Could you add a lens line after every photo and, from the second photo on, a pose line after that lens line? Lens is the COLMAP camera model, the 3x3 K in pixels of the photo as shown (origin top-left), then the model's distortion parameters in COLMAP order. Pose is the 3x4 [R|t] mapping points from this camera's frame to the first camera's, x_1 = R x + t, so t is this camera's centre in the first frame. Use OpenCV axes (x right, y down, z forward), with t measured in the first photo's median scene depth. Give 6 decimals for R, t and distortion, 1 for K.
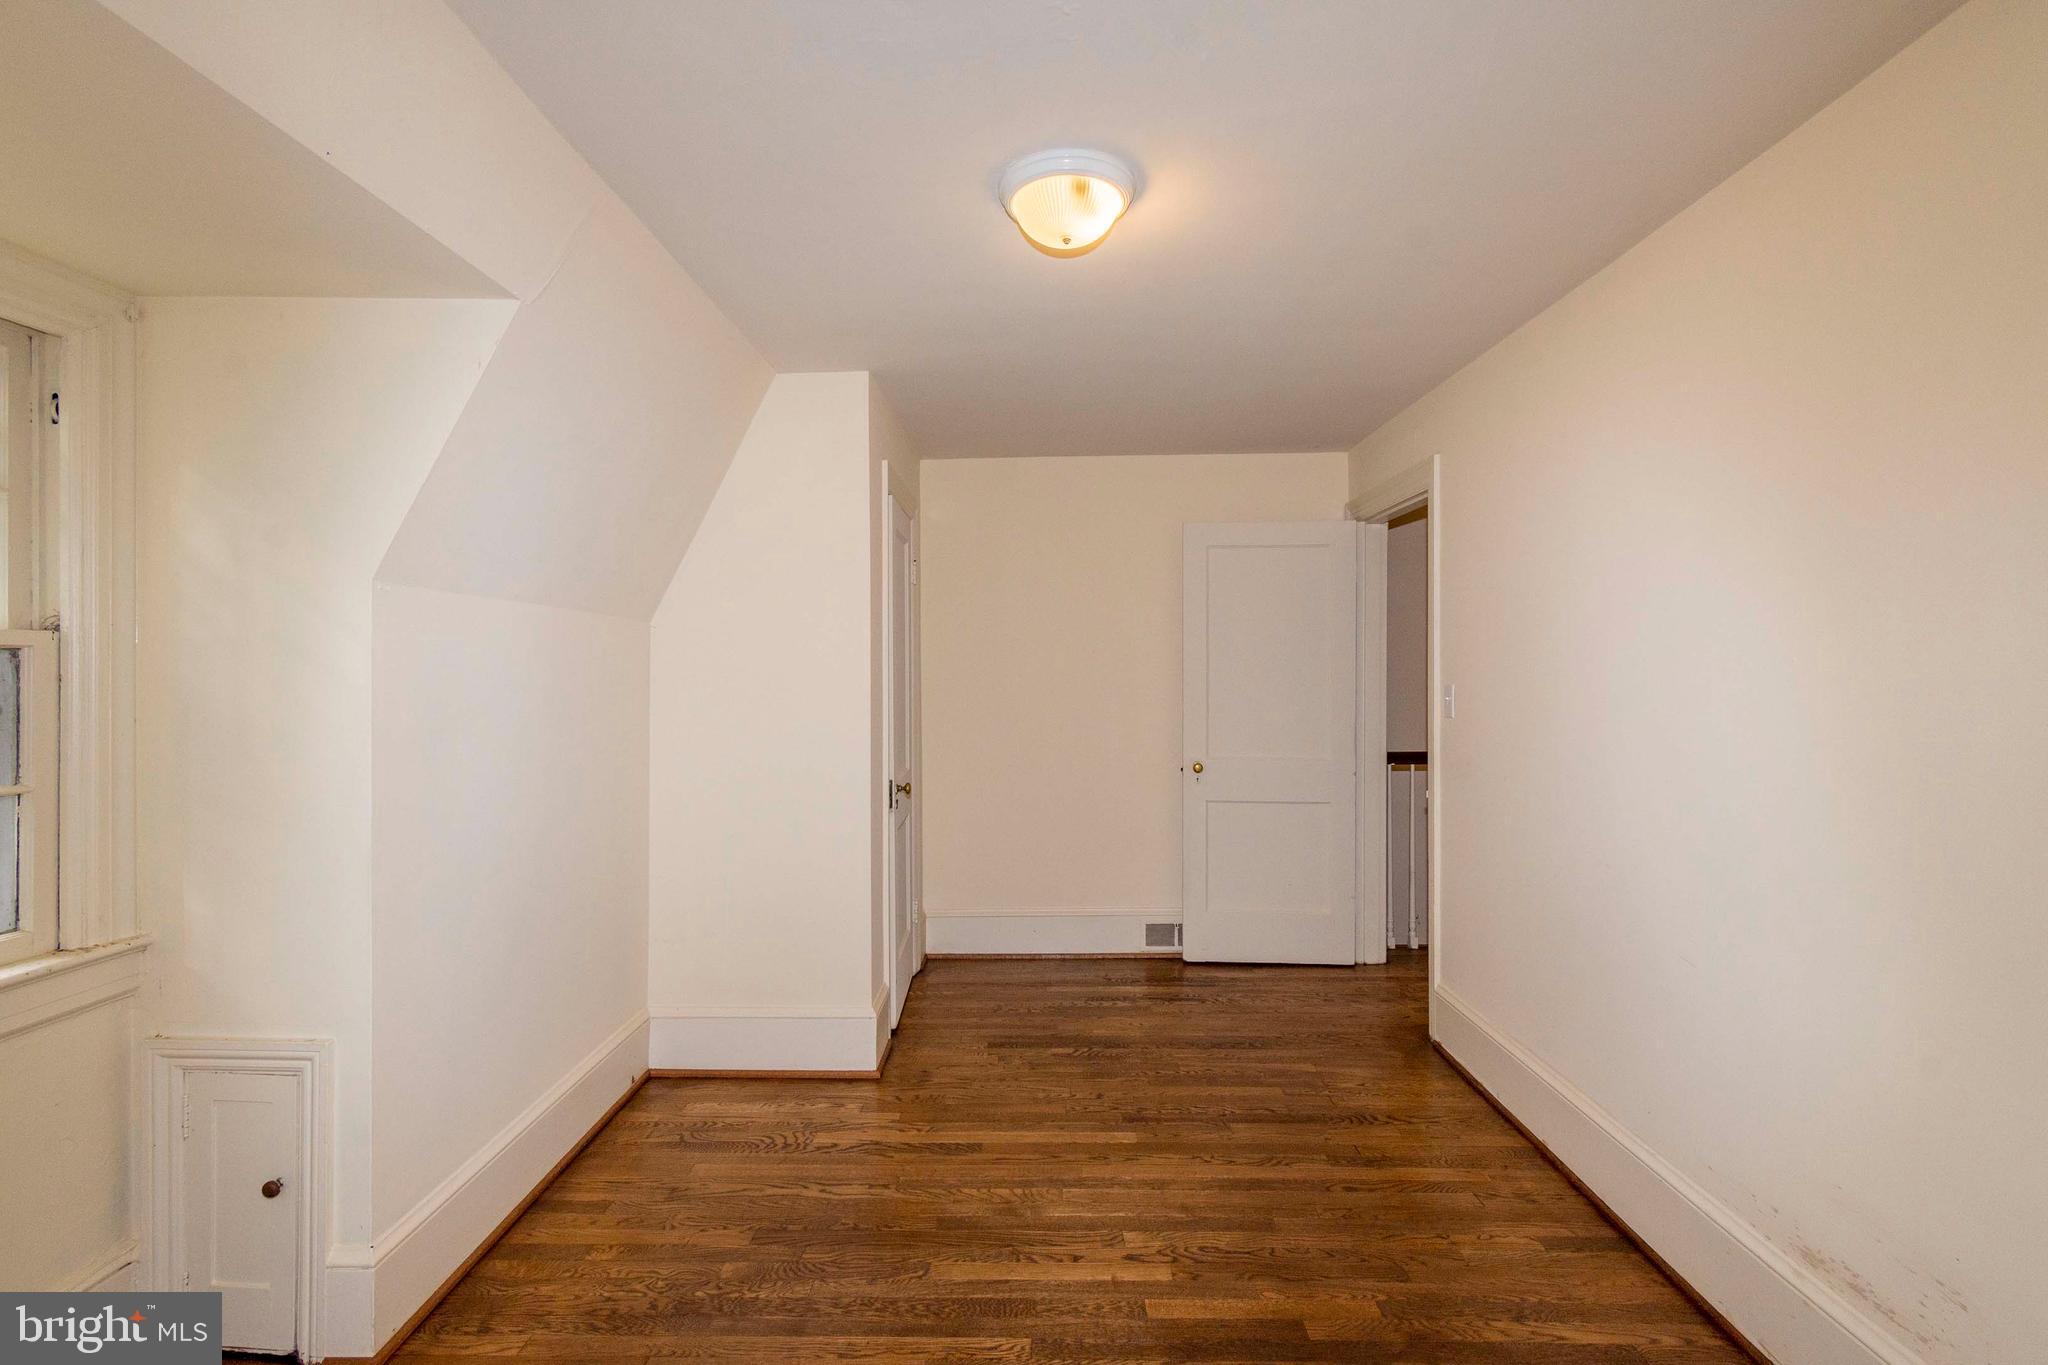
lens RADIAL K [[904.8, 0, 1026.0], [0, 904.8, 678.7], [0, 0, 1]] dist [0.003048, -0.001906]
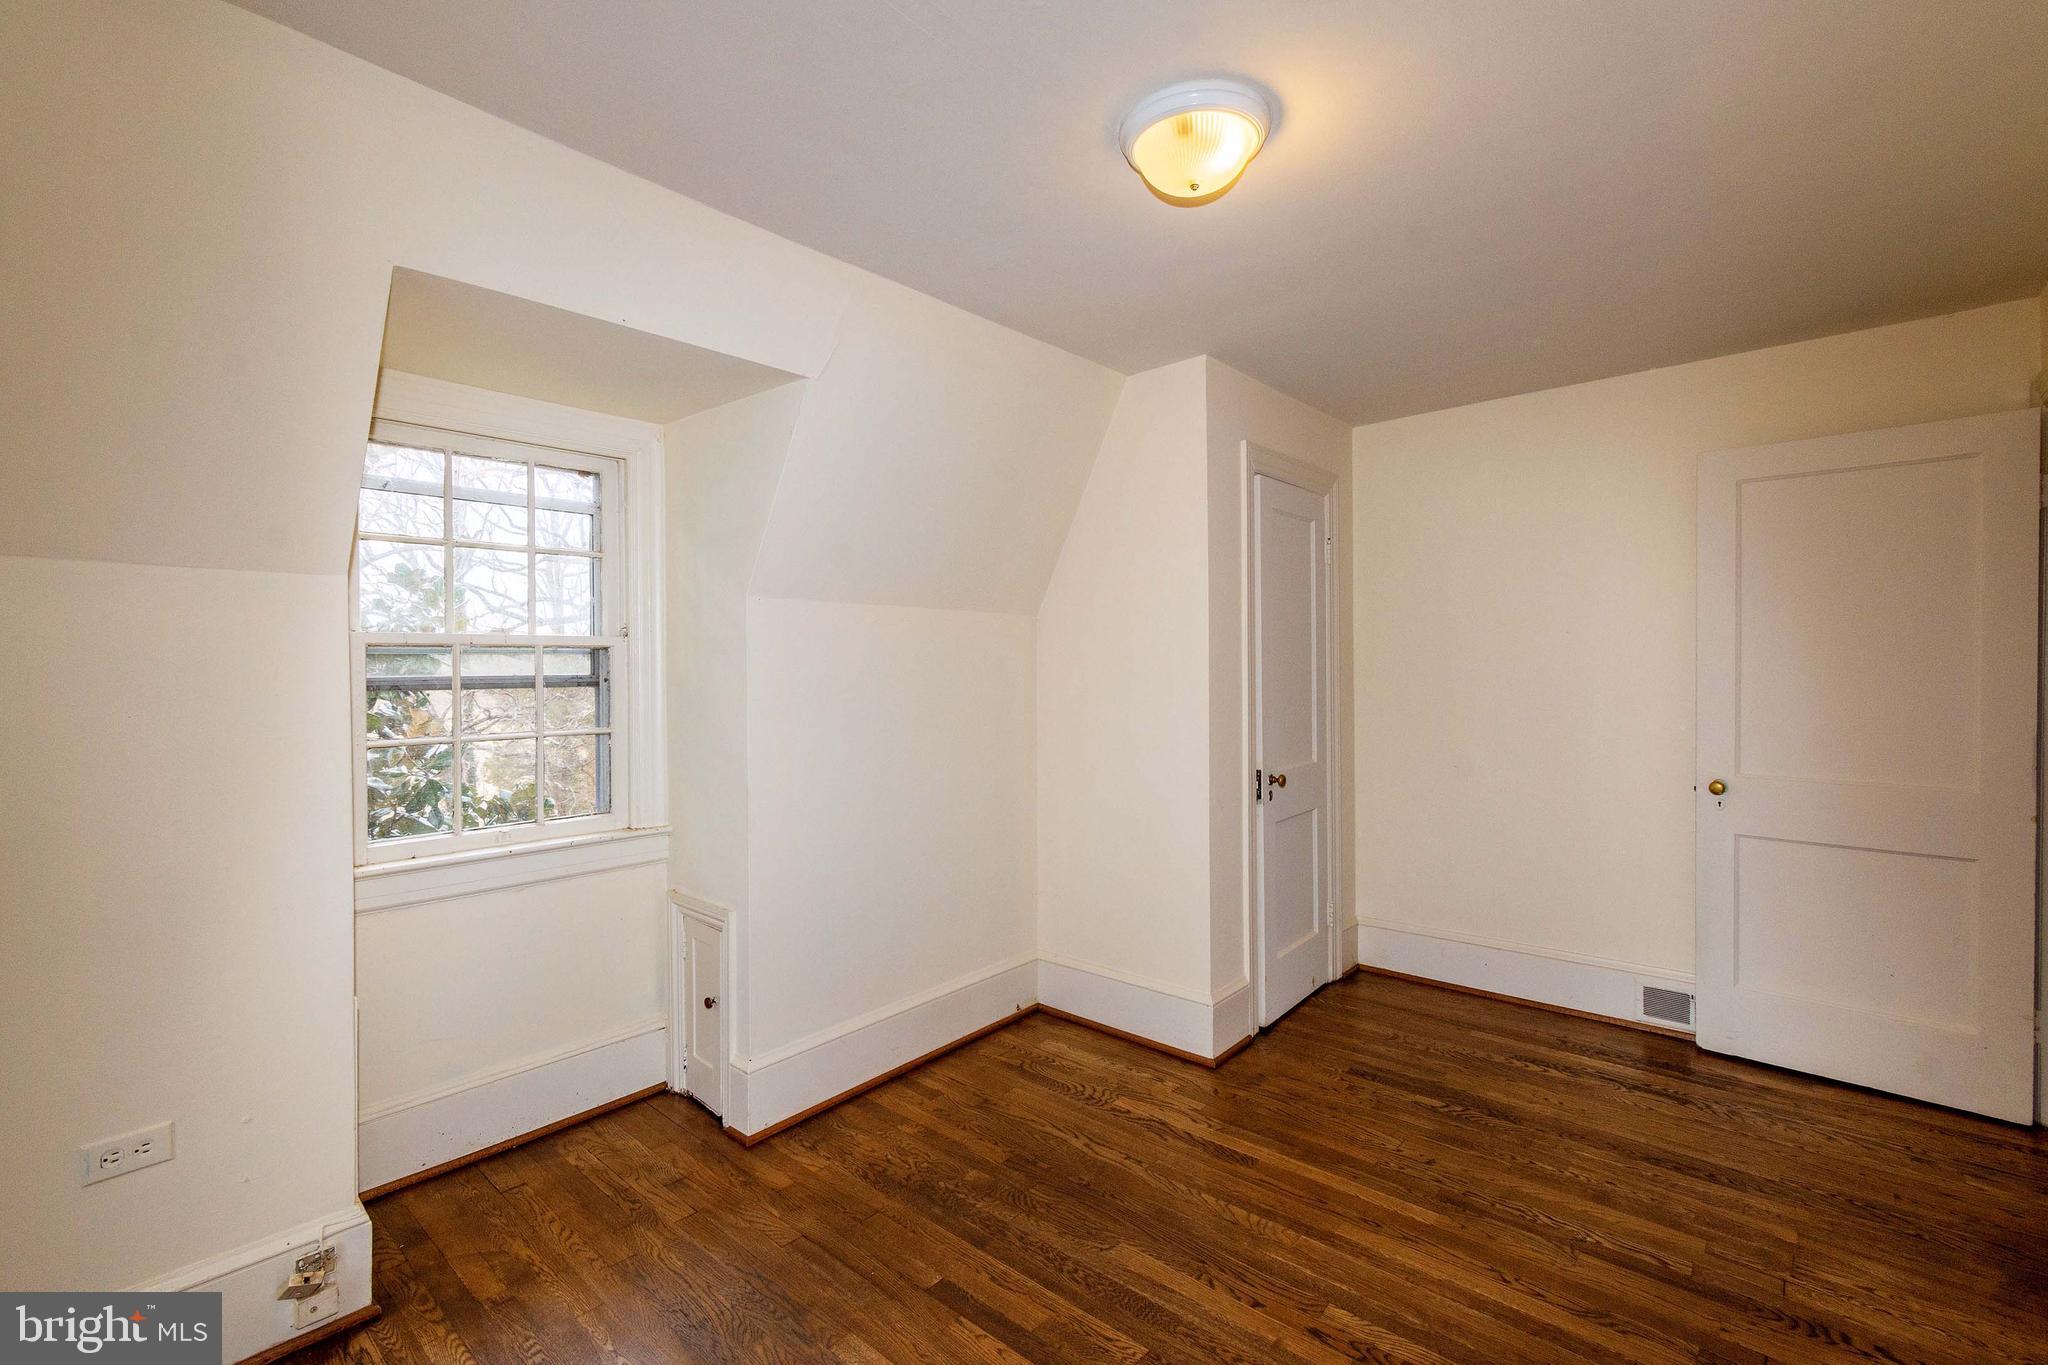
lens RADIAL K [[904.8, 0, 1030.3], [0, 904.8, 676.4], [0, 0, 1]] dist [0.003048, -0.001906]
pose [[0.763884, 0.007853, -0.645306, 0.345601], [-0.000862, 0.999937, 0.011148, 0.001771], [0.645353, -0.007959, 0.763843, 0.125213]]
